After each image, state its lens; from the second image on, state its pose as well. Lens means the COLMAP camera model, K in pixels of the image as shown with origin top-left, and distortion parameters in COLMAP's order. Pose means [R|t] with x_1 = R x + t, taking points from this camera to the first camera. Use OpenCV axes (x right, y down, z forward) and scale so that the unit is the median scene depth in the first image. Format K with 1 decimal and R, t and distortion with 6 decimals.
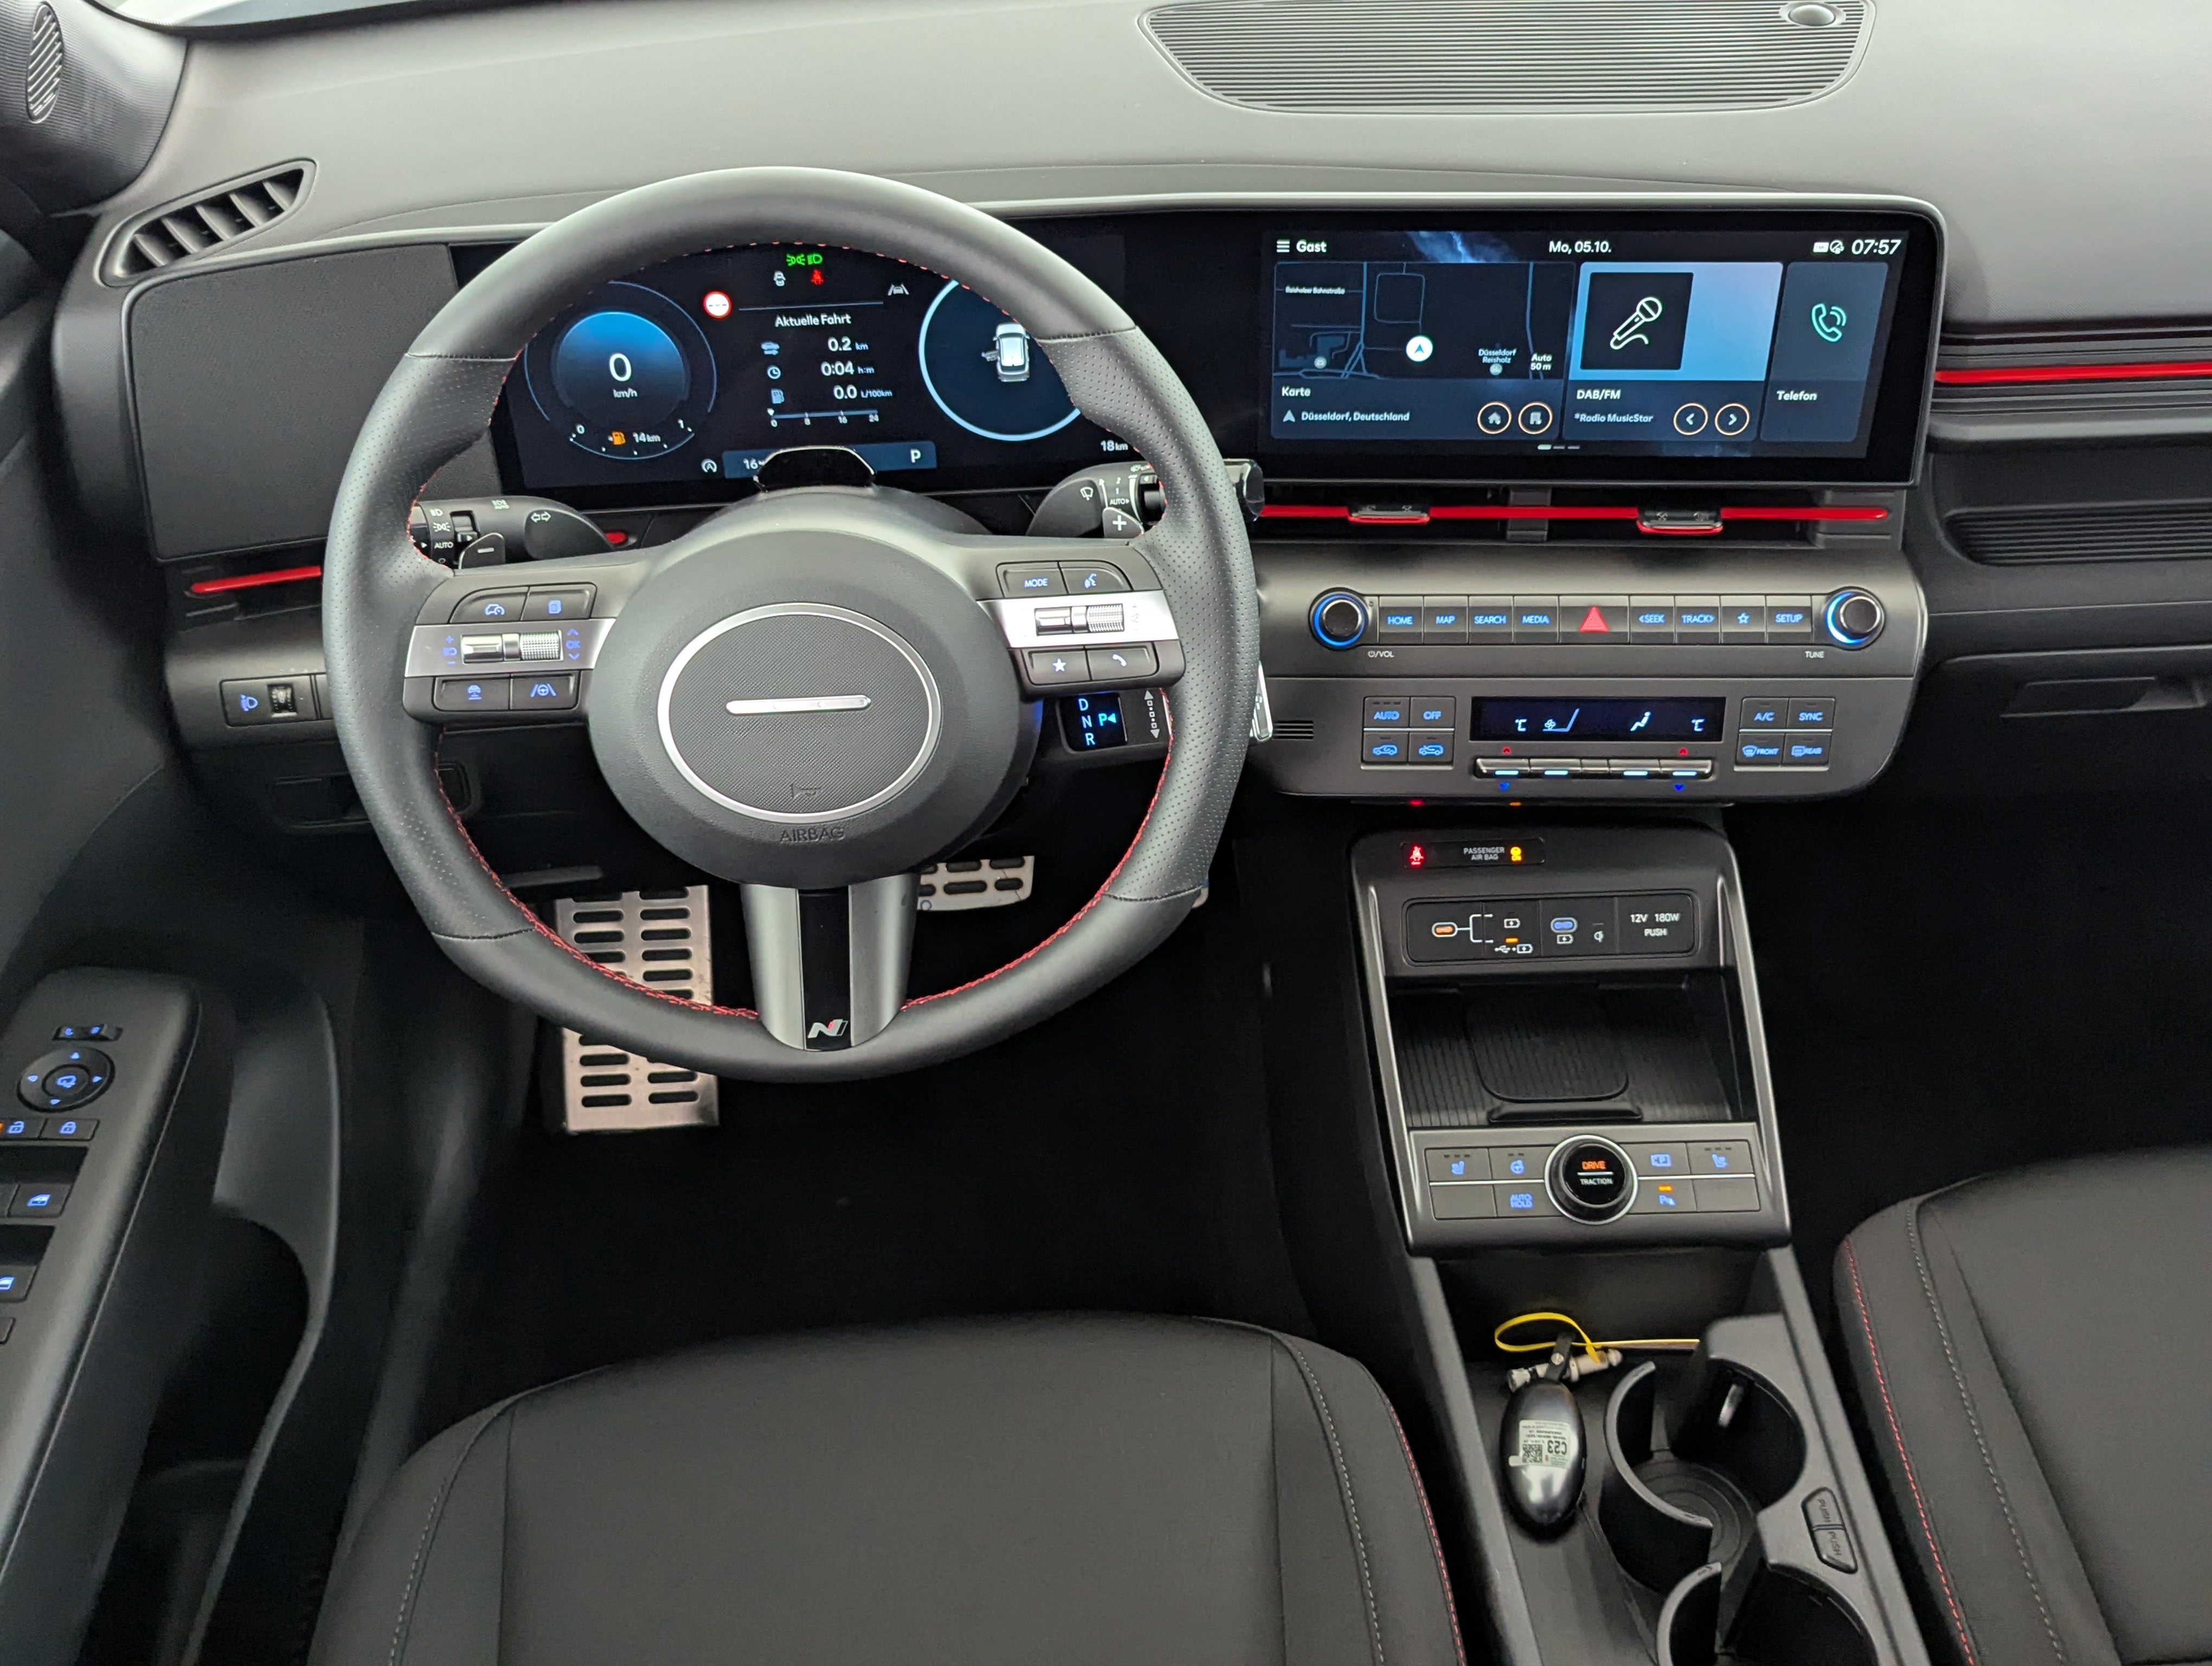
lens RADIAL K [[2134.3, 0, 1136.8], [0, 2134.3, 847.8], [0, 0, 1]] dist [0.048736, -0.021553]
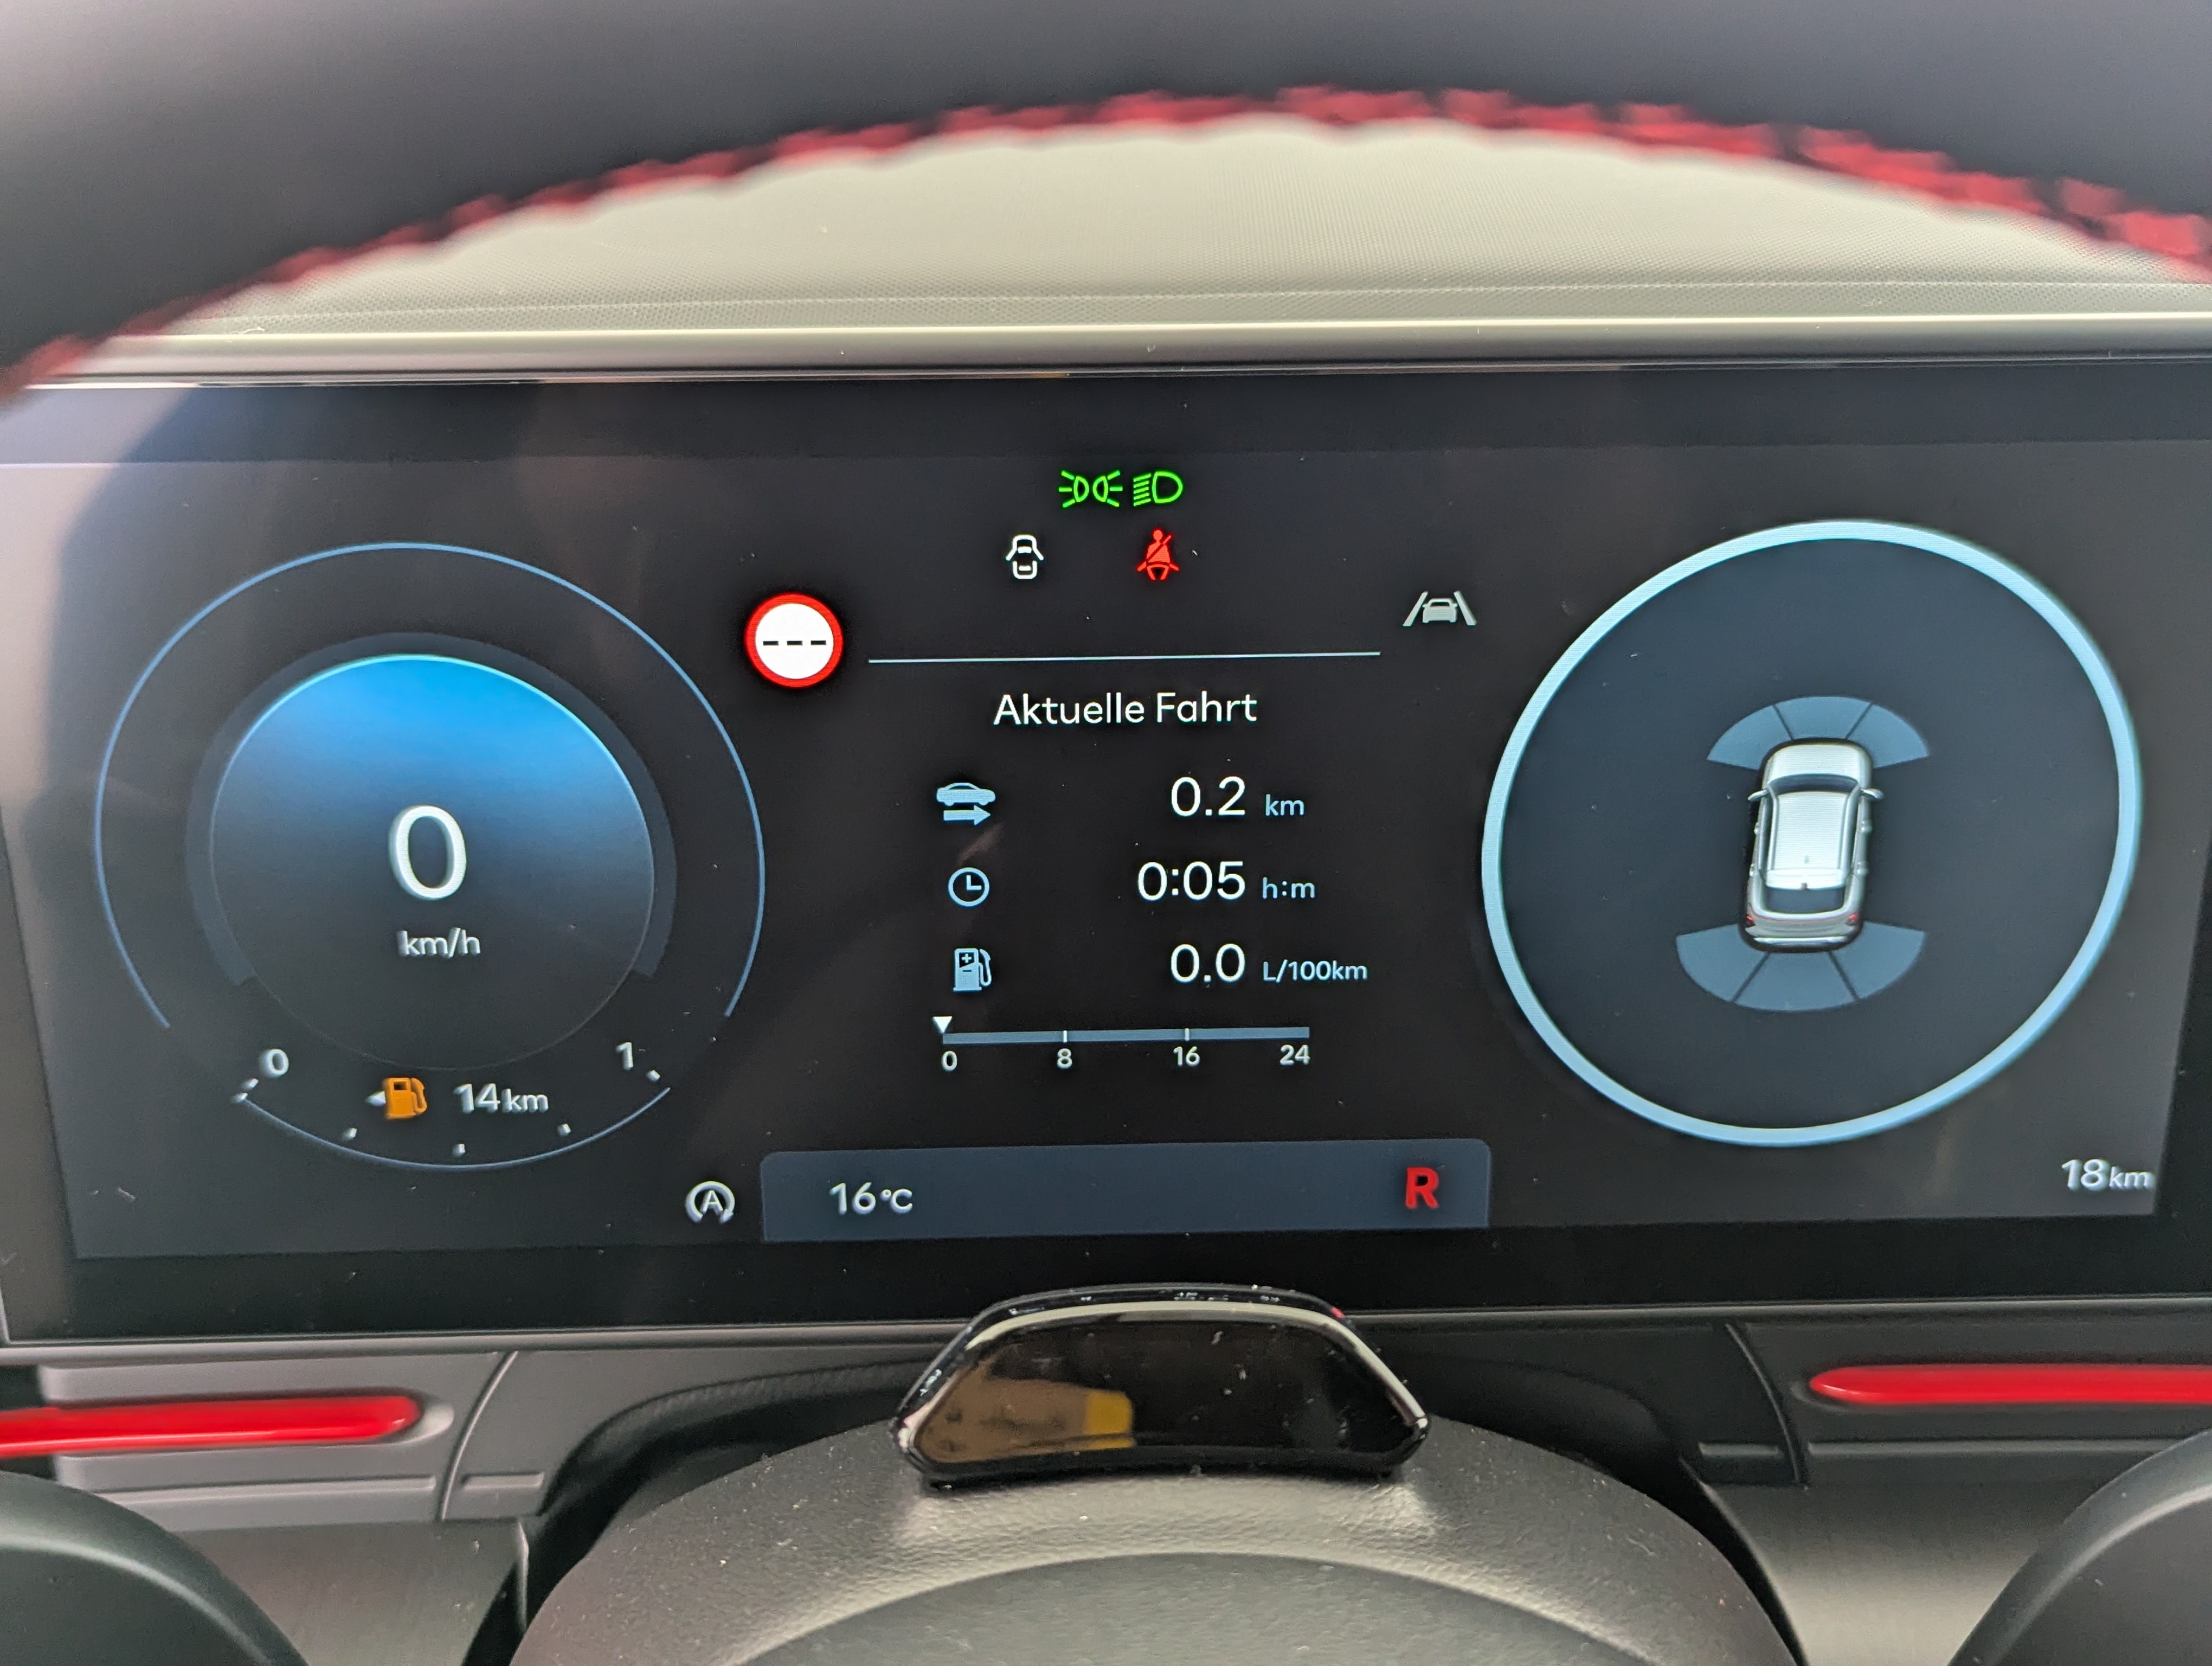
lens RADIAL K [[2088.7, 0, 1109.0], [0, 2088.7, 823.0], [0, 0, 1]] dist [0.045009, -0.019897]
pose [[0.999362, 0.031210, -0.017345, -0.145302], [-0.034835, 0.958851, -0.281764, -0.151724], [0.007837, 0.282188, 0.959327, 0.727642]]
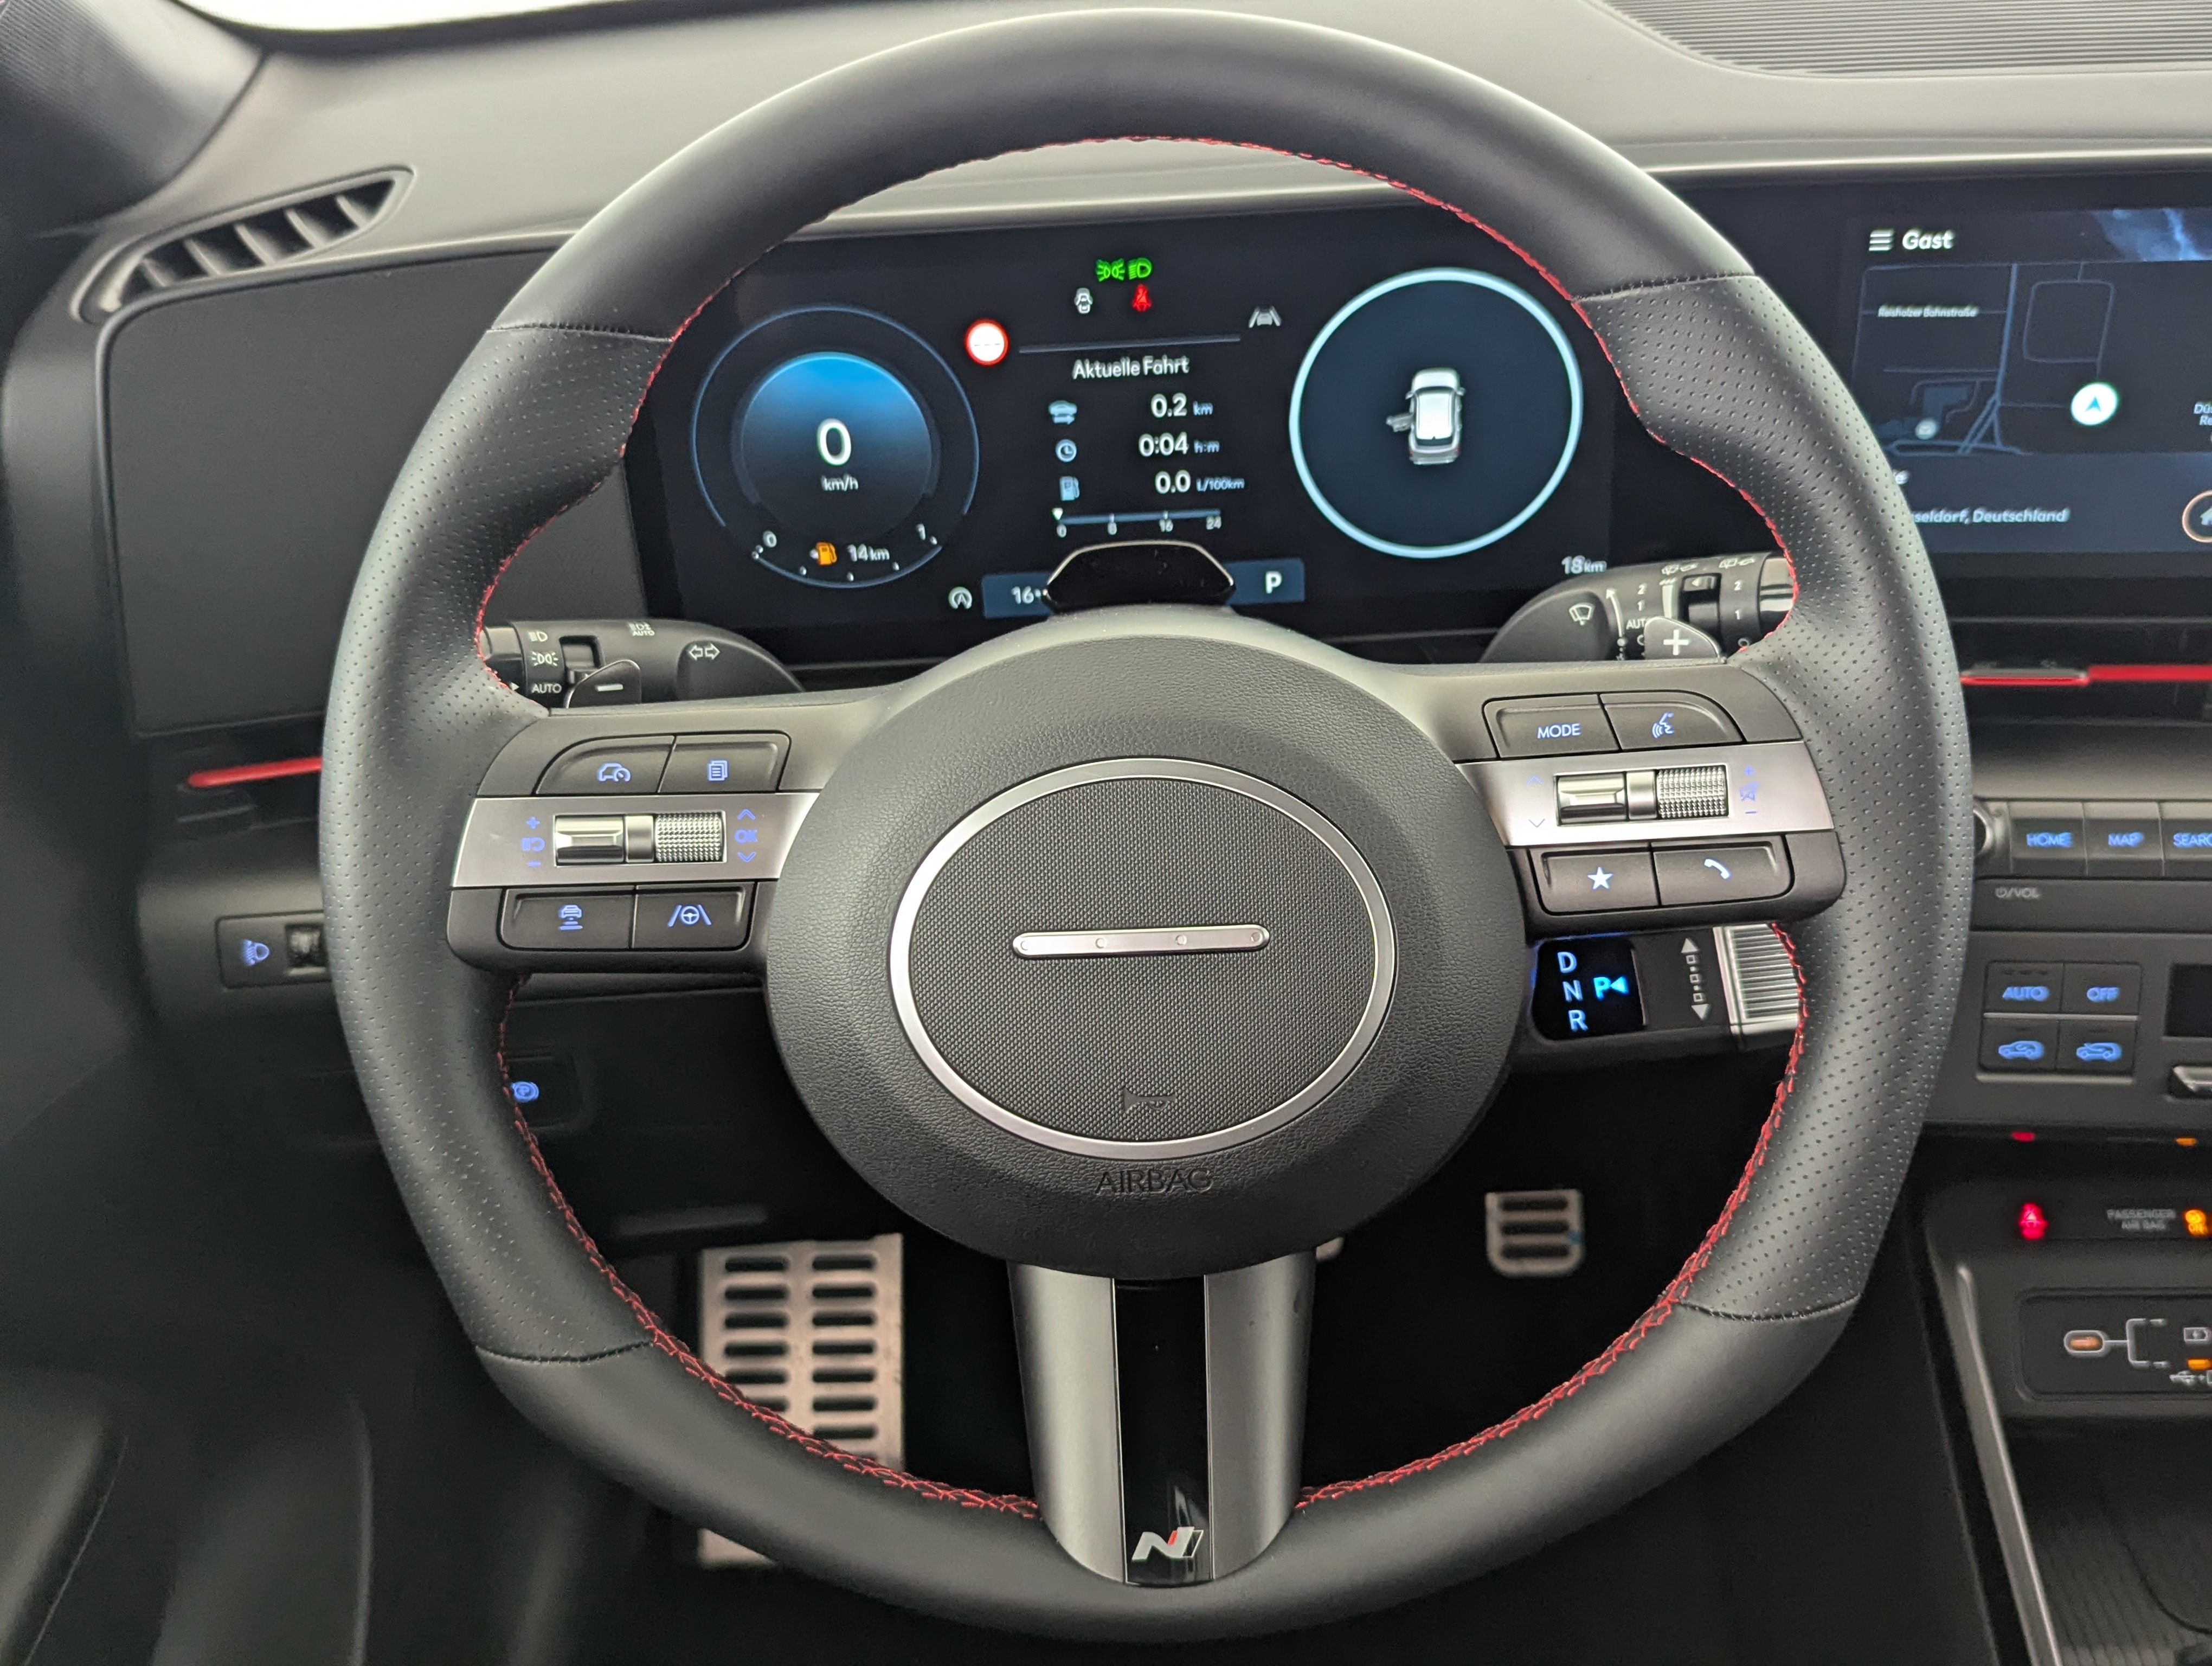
lens RADIAL K [[2068.8, 0, 1116.6], [0, 2068.8, 808.6], [0, 0, 1]] dist [0.083862, -0.112437]
pose [[0.997064, 0.005883, -0.076343, -0.104663], [-0.018407, 0.986221, -0.164406, -0.010784], [0.074324, 0.165329, 0.983434, 0.395470]]
